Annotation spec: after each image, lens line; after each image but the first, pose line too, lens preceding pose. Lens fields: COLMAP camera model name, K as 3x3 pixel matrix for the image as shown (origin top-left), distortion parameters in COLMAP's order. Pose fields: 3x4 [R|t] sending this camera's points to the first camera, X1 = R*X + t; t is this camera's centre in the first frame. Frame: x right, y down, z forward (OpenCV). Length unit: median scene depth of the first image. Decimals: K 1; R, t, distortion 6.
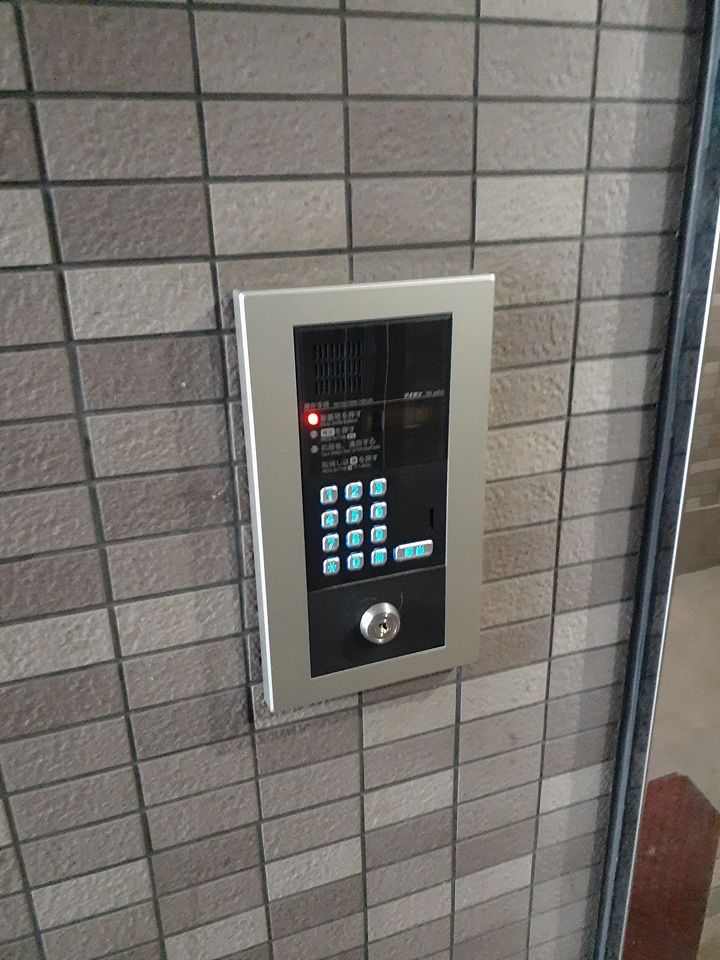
lens RADIAL K [[763.8, 0, 360.0], [0, 763.8, 480.0], [0, 0, 1]] dist [0.125556, -0.237196]
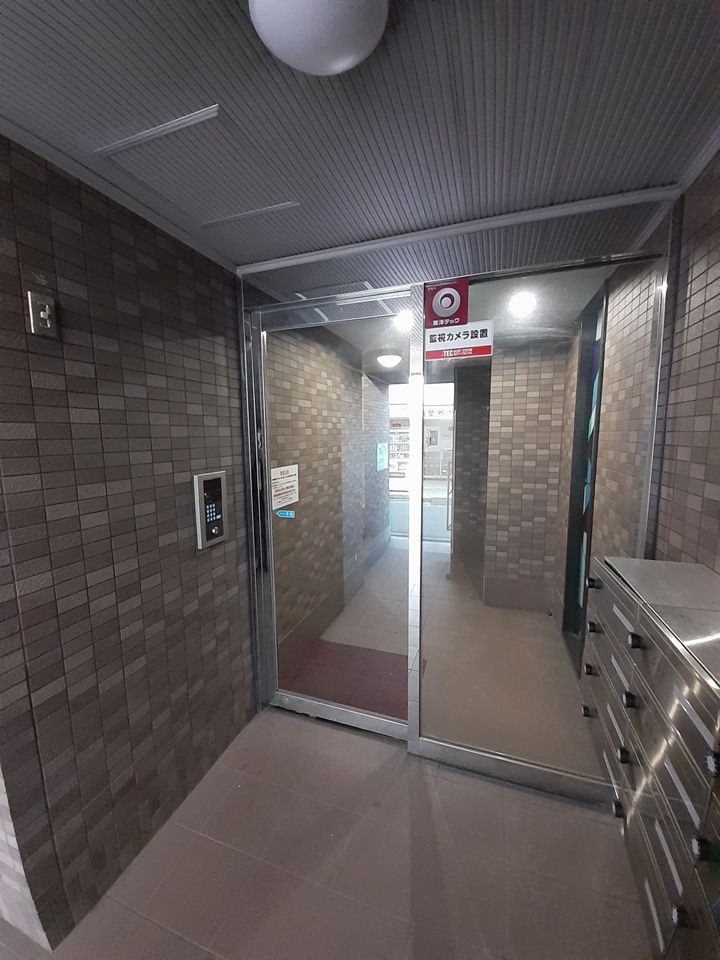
lens RADIAL K [[387.7, 0, 353.1], [0, 387.7, 483.2], [0, 0, 1]] dist [-0.000013, -0.000245]
pose [[0.630972, -0.078320, 0.771842, -1.599704], [0.269497, 0.955063, -0.123398, 0.505036], [-0.727493, 0.285870, 0.623725, -1.721648]]
